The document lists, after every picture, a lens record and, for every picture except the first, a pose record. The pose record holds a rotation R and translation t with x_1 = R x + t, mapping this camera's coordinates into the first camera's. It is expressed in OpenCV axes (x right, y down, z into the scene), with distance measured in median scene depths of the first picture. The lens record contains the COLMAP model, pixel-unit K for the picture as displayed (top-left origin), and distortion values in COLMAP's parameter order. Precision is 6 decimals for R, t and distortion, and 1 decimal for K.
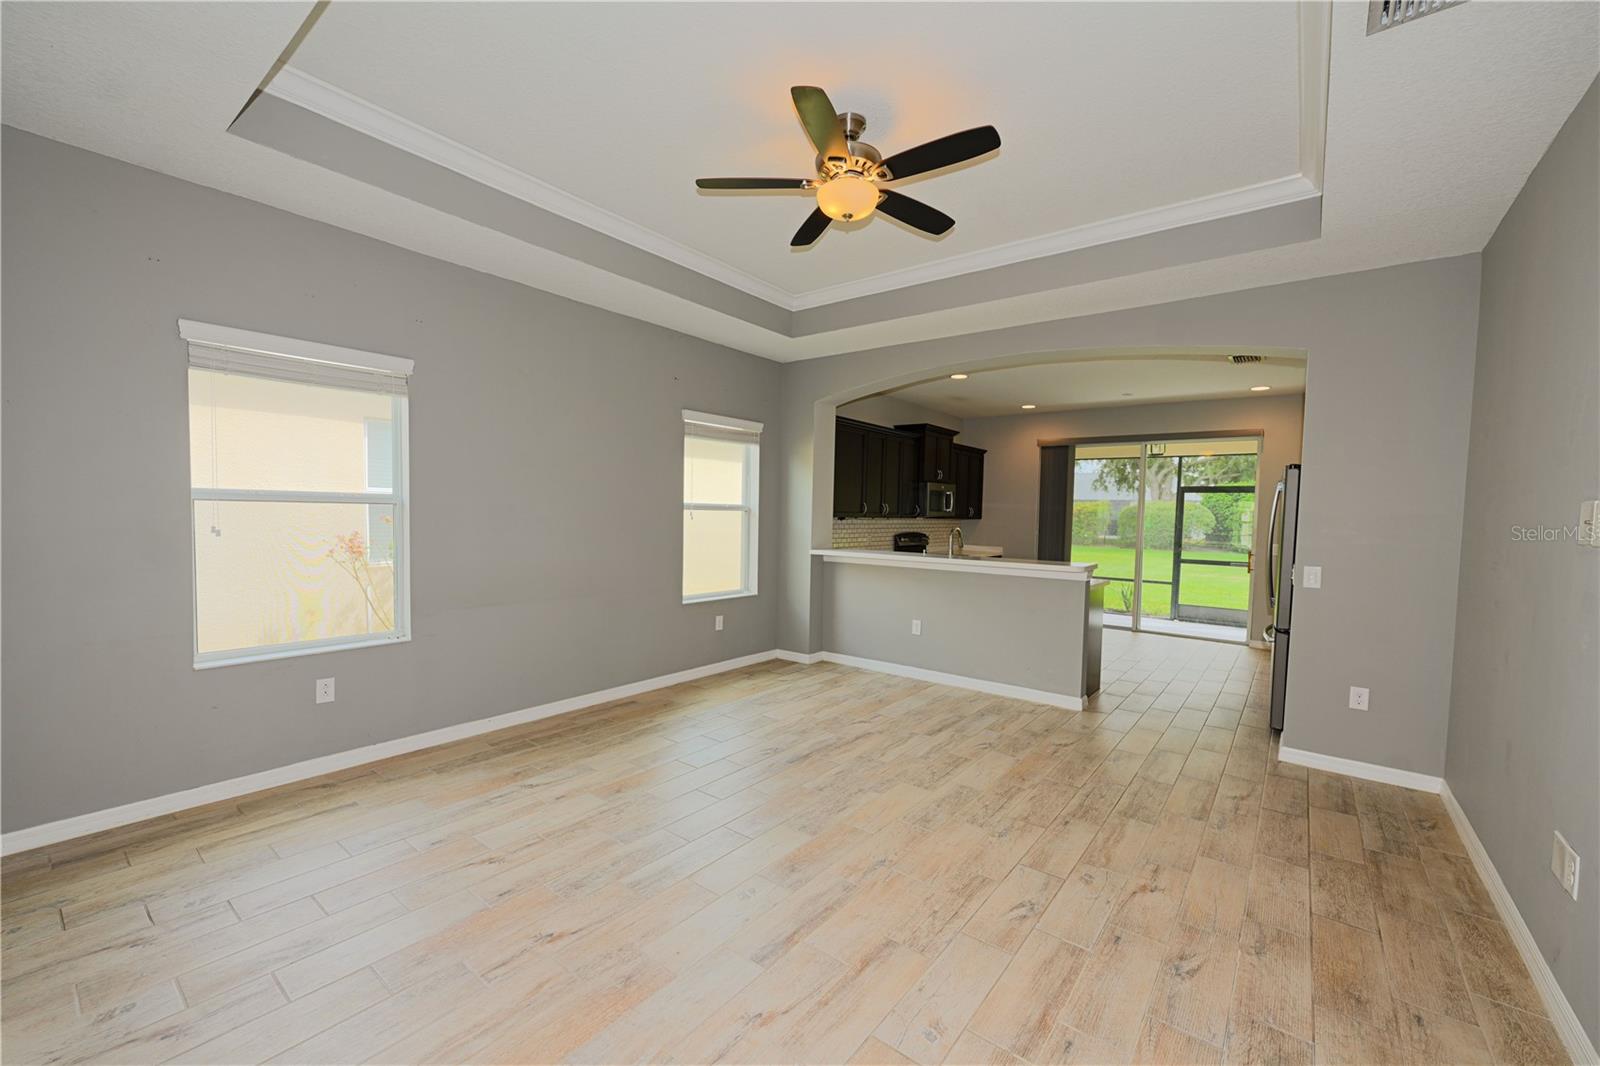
lens RADIAL K [[641.6, 0, 802.6], [0, 641.6, 541.8], [0, 0, 1]] dist [0.000444, 0.000019]
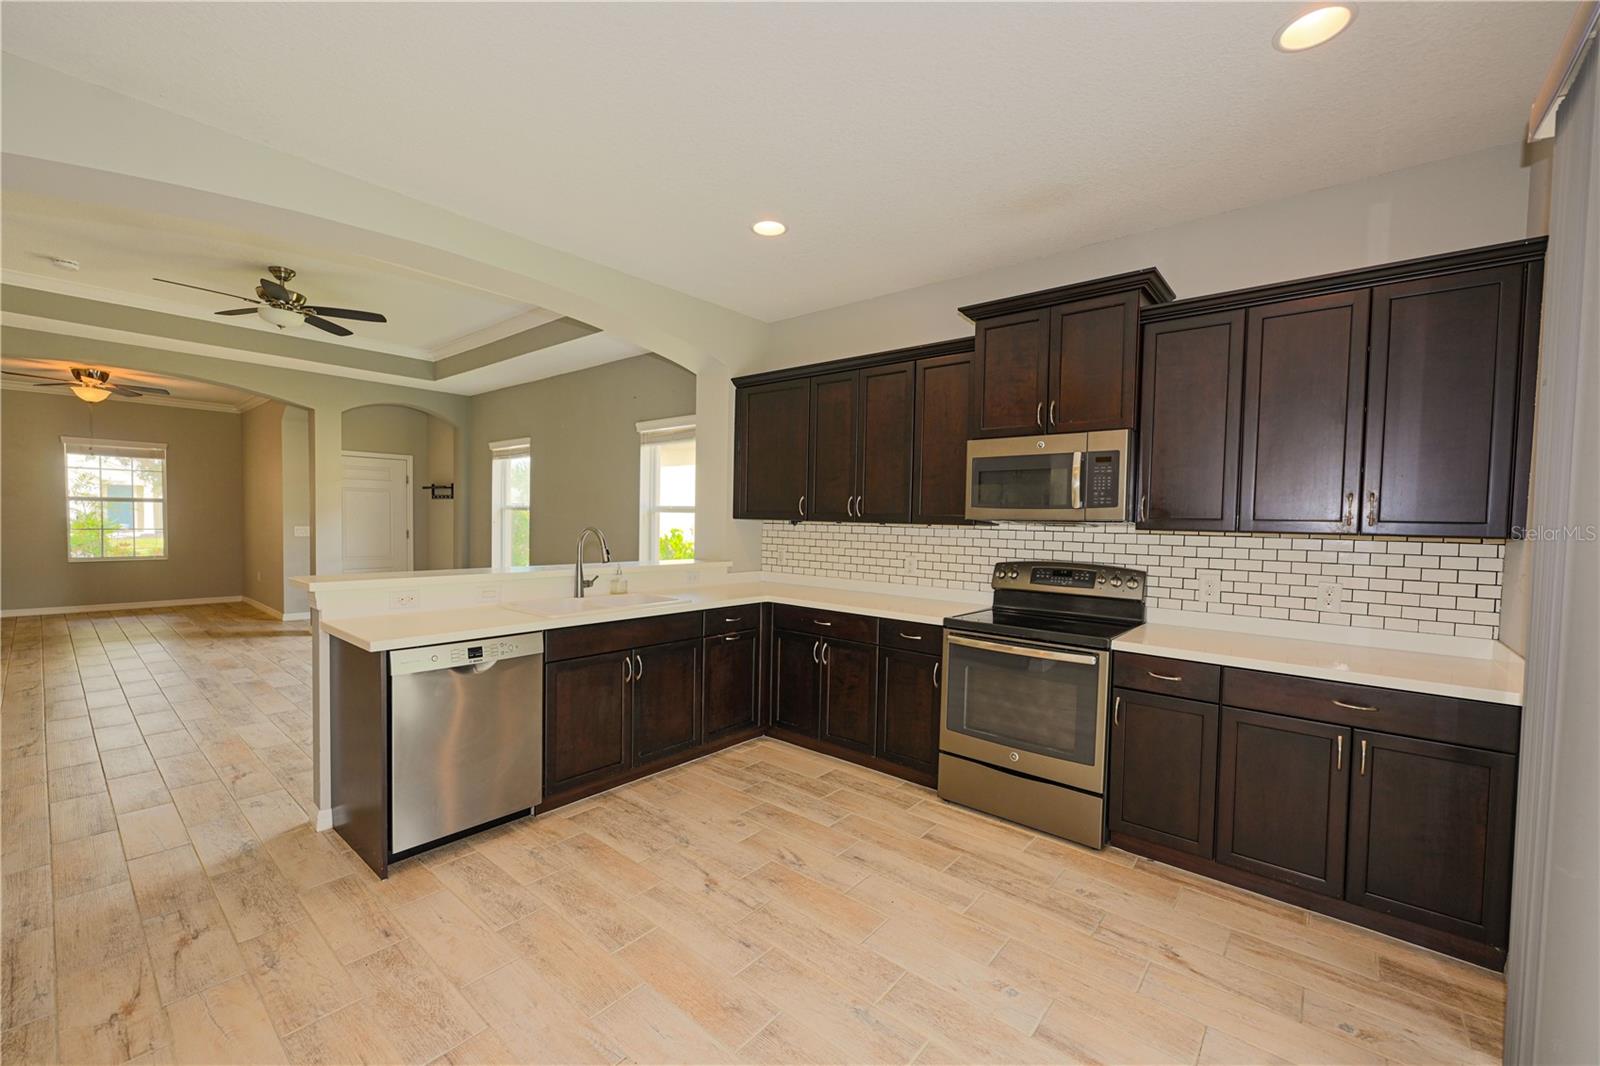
lens RADIAL K [[641.6, 0, 802.6], [0, 641.6, 541.8], [0, 0, 1]] dist [0.000444, 0.000019]
pose [[-0.033082, 0.016737, -0.999312, 0.933244], [-0.066250, 0.997624, 0.018902, -0.038044], [0.997254, 0.066830, -0.031895, 1.340856]]
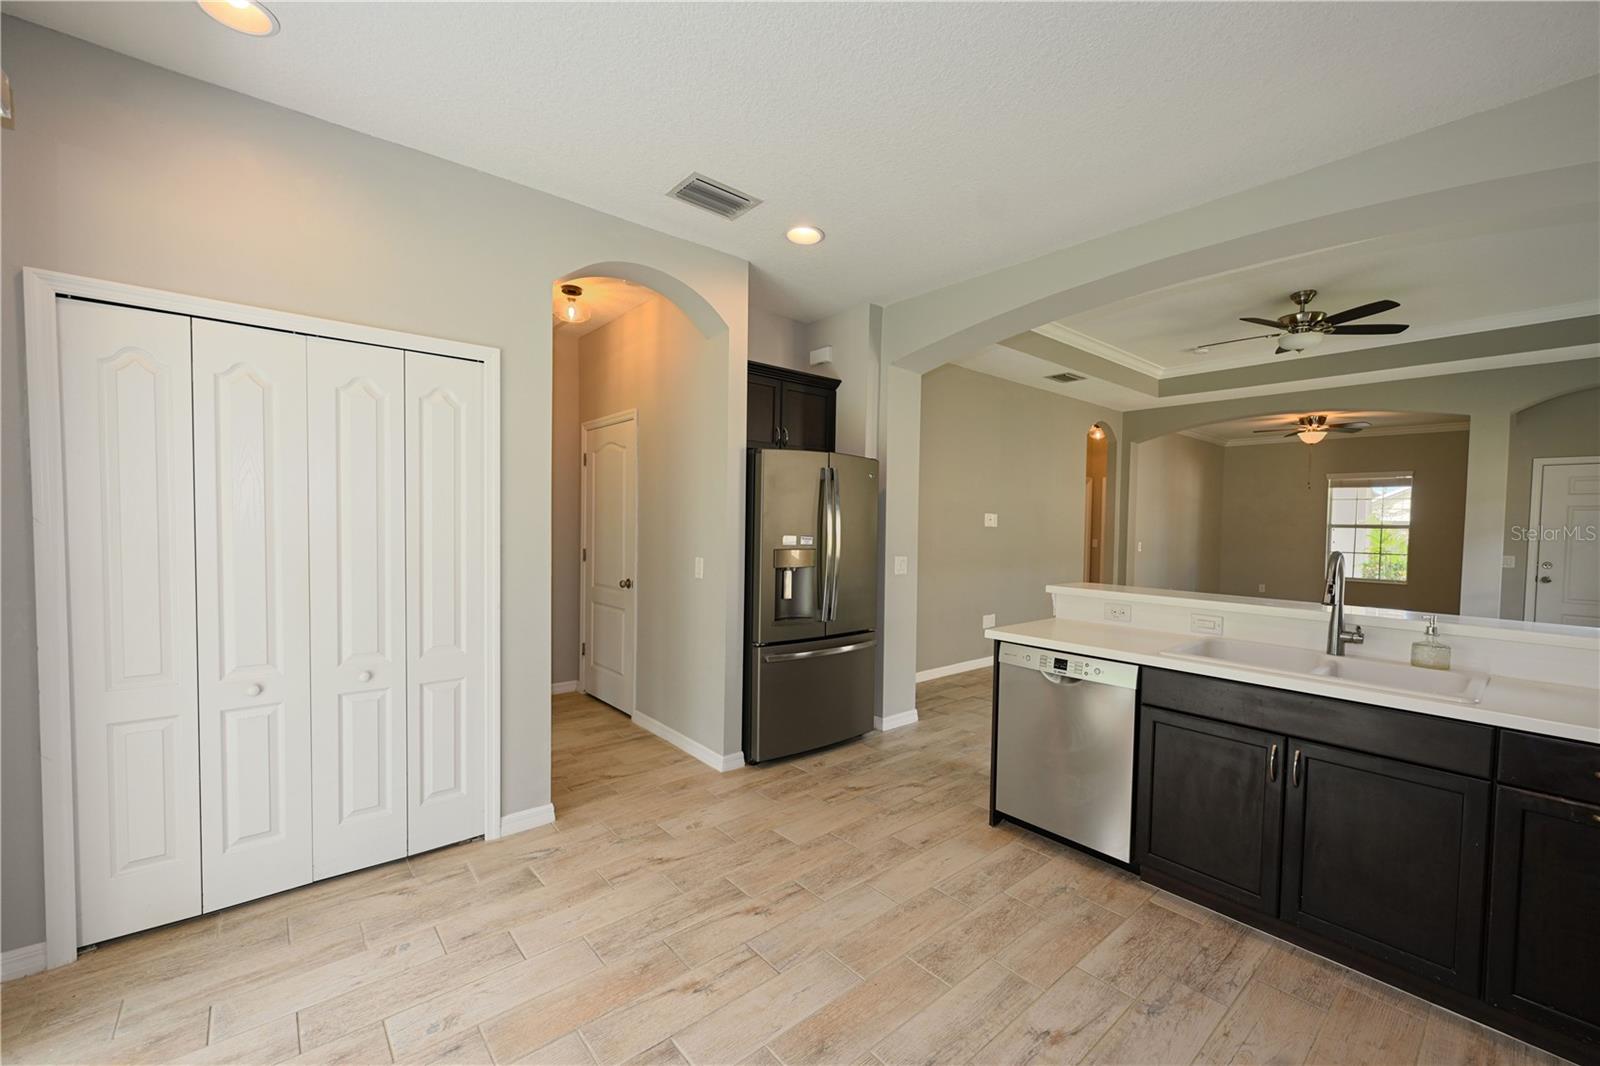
lens RADIAL K [[641.6, 0, 802.6], [0, 641.6, 541.8], [0, 0, 1]] dist [0.000444, 0.000019]
pose [[-0.979344, -0.044662, 0.197207, 0.542051], [-0.028836, 0.996182, 0.082407, -0.059063], [-0.200134, 0.075018, -0.976892, 1.613886]]
